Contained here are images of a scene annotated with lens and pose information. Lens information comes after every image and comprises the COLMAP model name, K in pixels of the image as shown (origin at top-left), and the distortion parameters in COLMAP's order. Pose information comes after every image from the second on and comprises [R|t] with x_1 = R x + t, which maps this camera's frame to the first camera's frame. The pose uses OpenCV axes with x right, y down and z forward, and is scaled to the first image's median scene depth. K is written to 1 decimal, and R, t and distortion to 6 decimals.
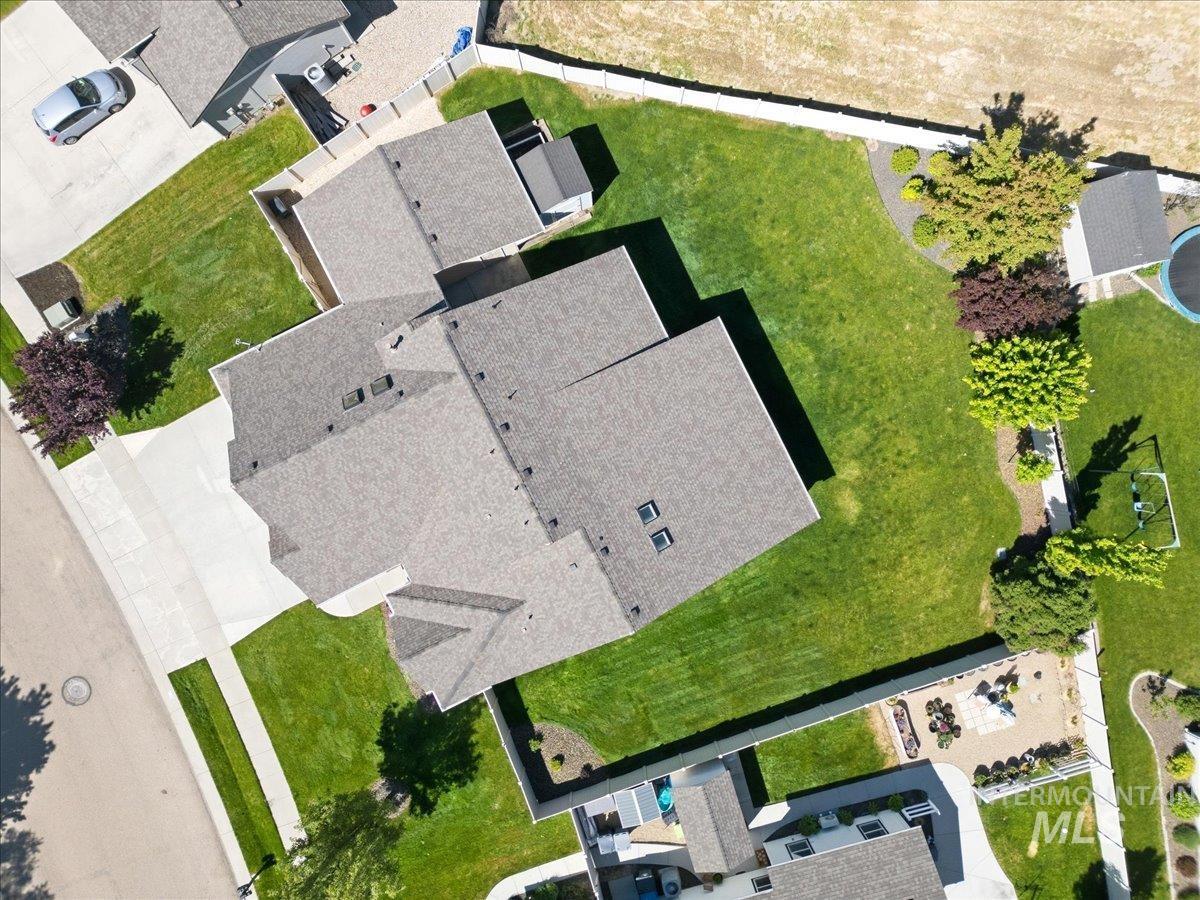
lens RADIAL K [[835.0, 0, 600.0], [0, 835.0, 450.0], [0, 0, 1]] dist [0.081317, -0.083392]
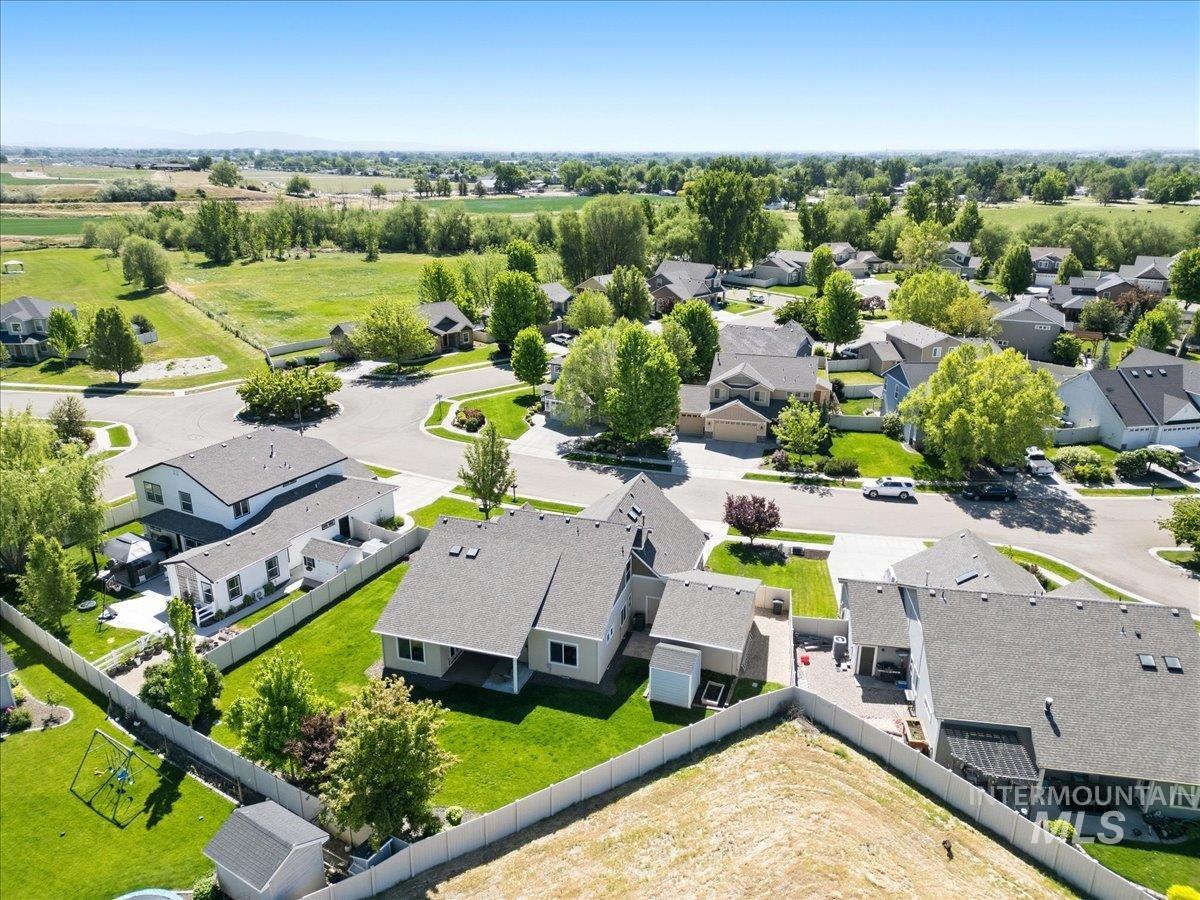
lens RADIAL K [[835.0, 0, 600.0], [0, 835.0, 450.0], [0, 0, 1]] dist [0.081317, -0.083392]
pose [[-0.699241, 0.239484, -0.673579, 0.834473], [-0.714862, -0.241850, 0.656110, -1.007319], [-0.005777, 0.940296, 0.340310, 0.203221]]
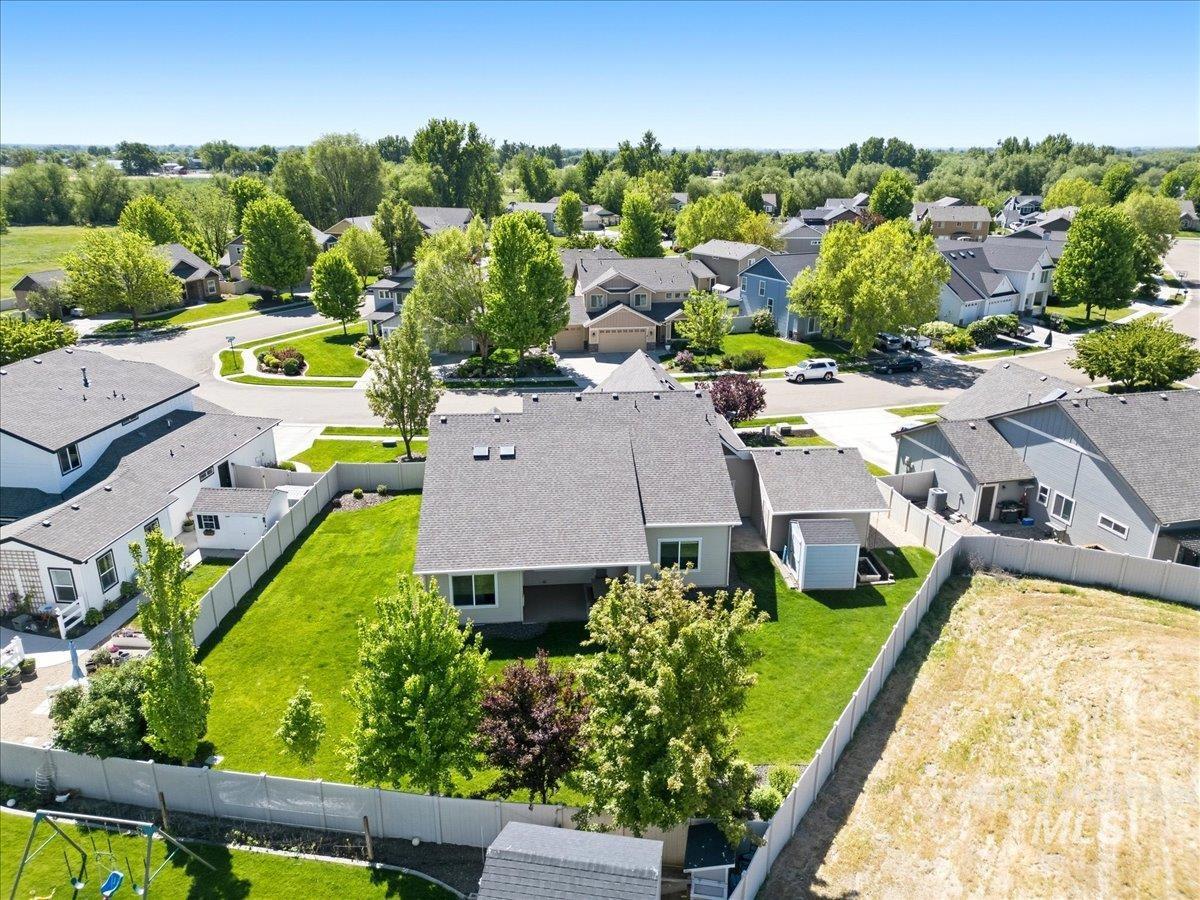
lens RADIAL K [[835.0, 0, 600.0], [0, 835.0, 450.0], [0, 0, 1]] dist [0.081317, -0.083392]
pose [[-0.368486, 0.313646, -0.875125, 0.911337], [-0.929596, -0.132756, 0.343842, -0.395879], [-0.008334, 0.940214, 0.340483, 0.515011]]
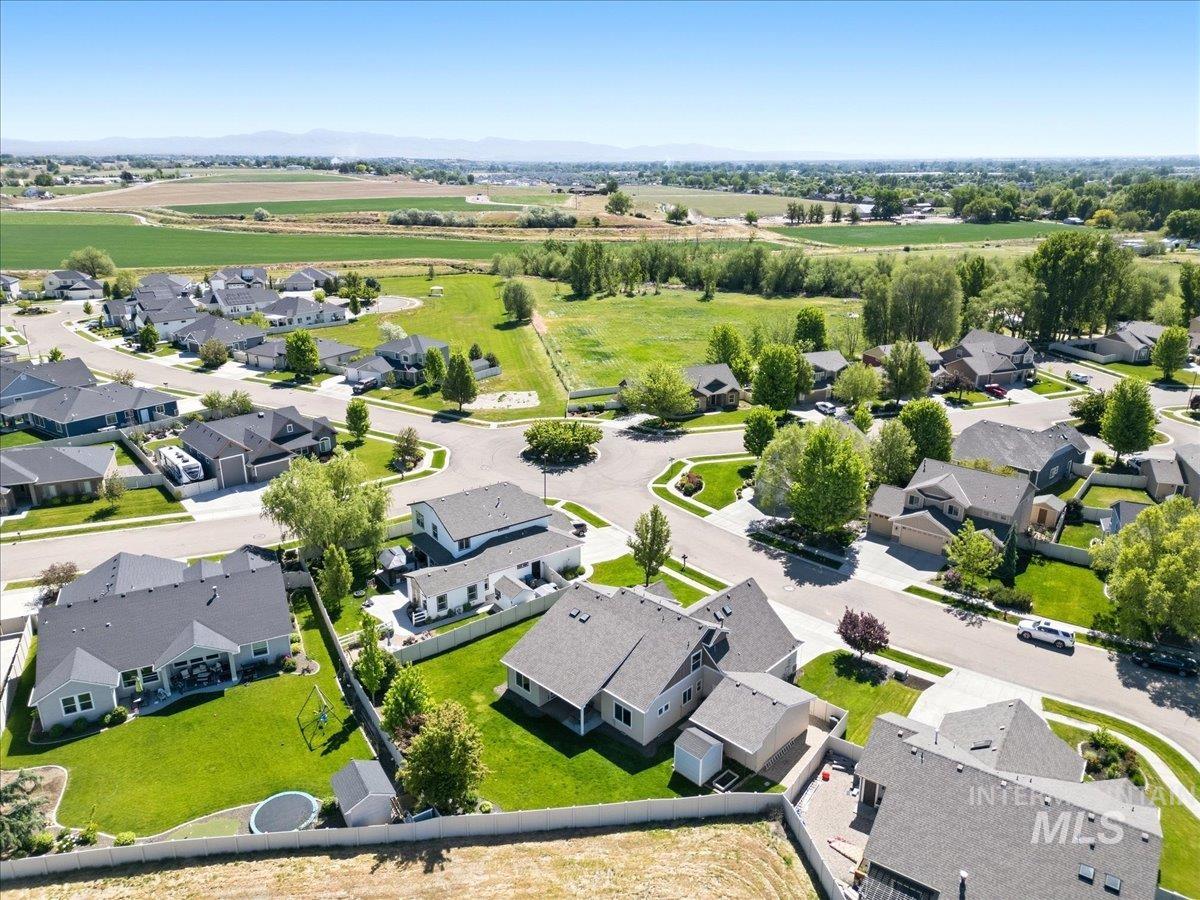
lens RADIAL K [[835.0, 0, 600.0], [0, 835.0, 450.0], [0, 0, 1]] dist [0.081317, -0.083392]
pose [[-0.939820, 0.114251, -0.322003, 0.586473], [-0.341670, -0.312219, 0.886443, -1.514670], [0.000741, 0.943115, 0.332466, -0.123299]]
